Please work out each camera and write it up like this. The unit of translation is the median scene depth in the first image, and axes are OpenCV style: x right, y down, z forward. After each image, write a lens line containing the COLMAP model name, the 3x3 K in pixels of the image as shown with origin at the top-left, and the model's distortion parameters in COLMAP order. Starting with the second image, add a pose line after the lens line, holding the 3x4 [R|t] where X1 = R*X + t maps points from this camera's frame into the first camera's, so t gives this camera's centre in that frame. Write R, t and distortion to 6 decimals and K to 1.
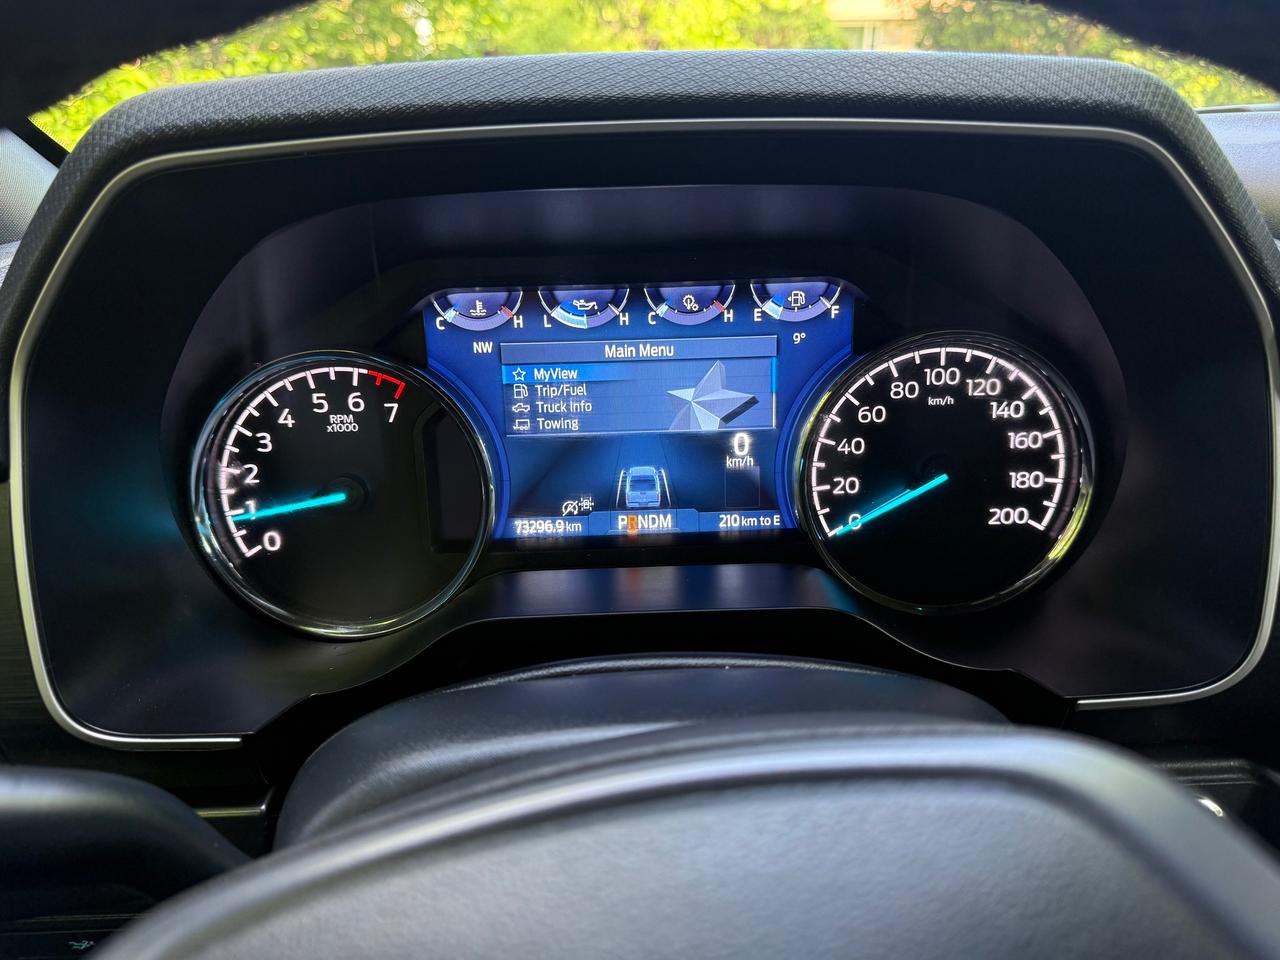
lens RADIAL K [[916.6, 0, 640.0], [0, 916.6, 480.0], [0, 0, 1]] dist [0.096925, 0.000187]
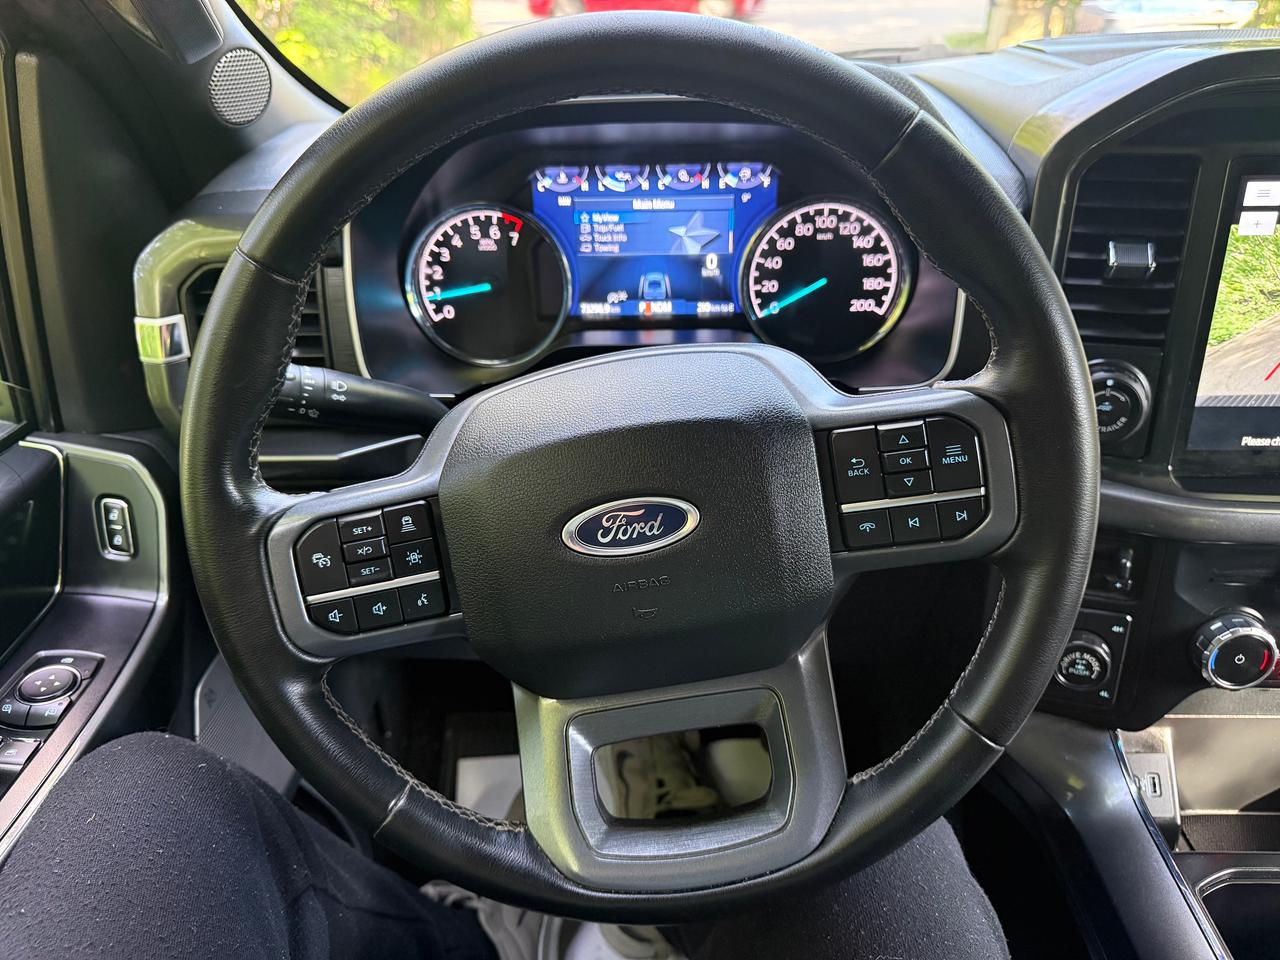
lens RADIAL K [[927.8, 0, 640.0], [0, 927.8, 480.0], [0, 0, 1]] dist [0.155392, -0.251809]
pose [[0.998313, 0.027961, -0.050888, 0.078745], [-0.019412, 0.986707, 0.161347, 0.088209], [0.054723, -0.160087, 0.985585, -0.839680]]
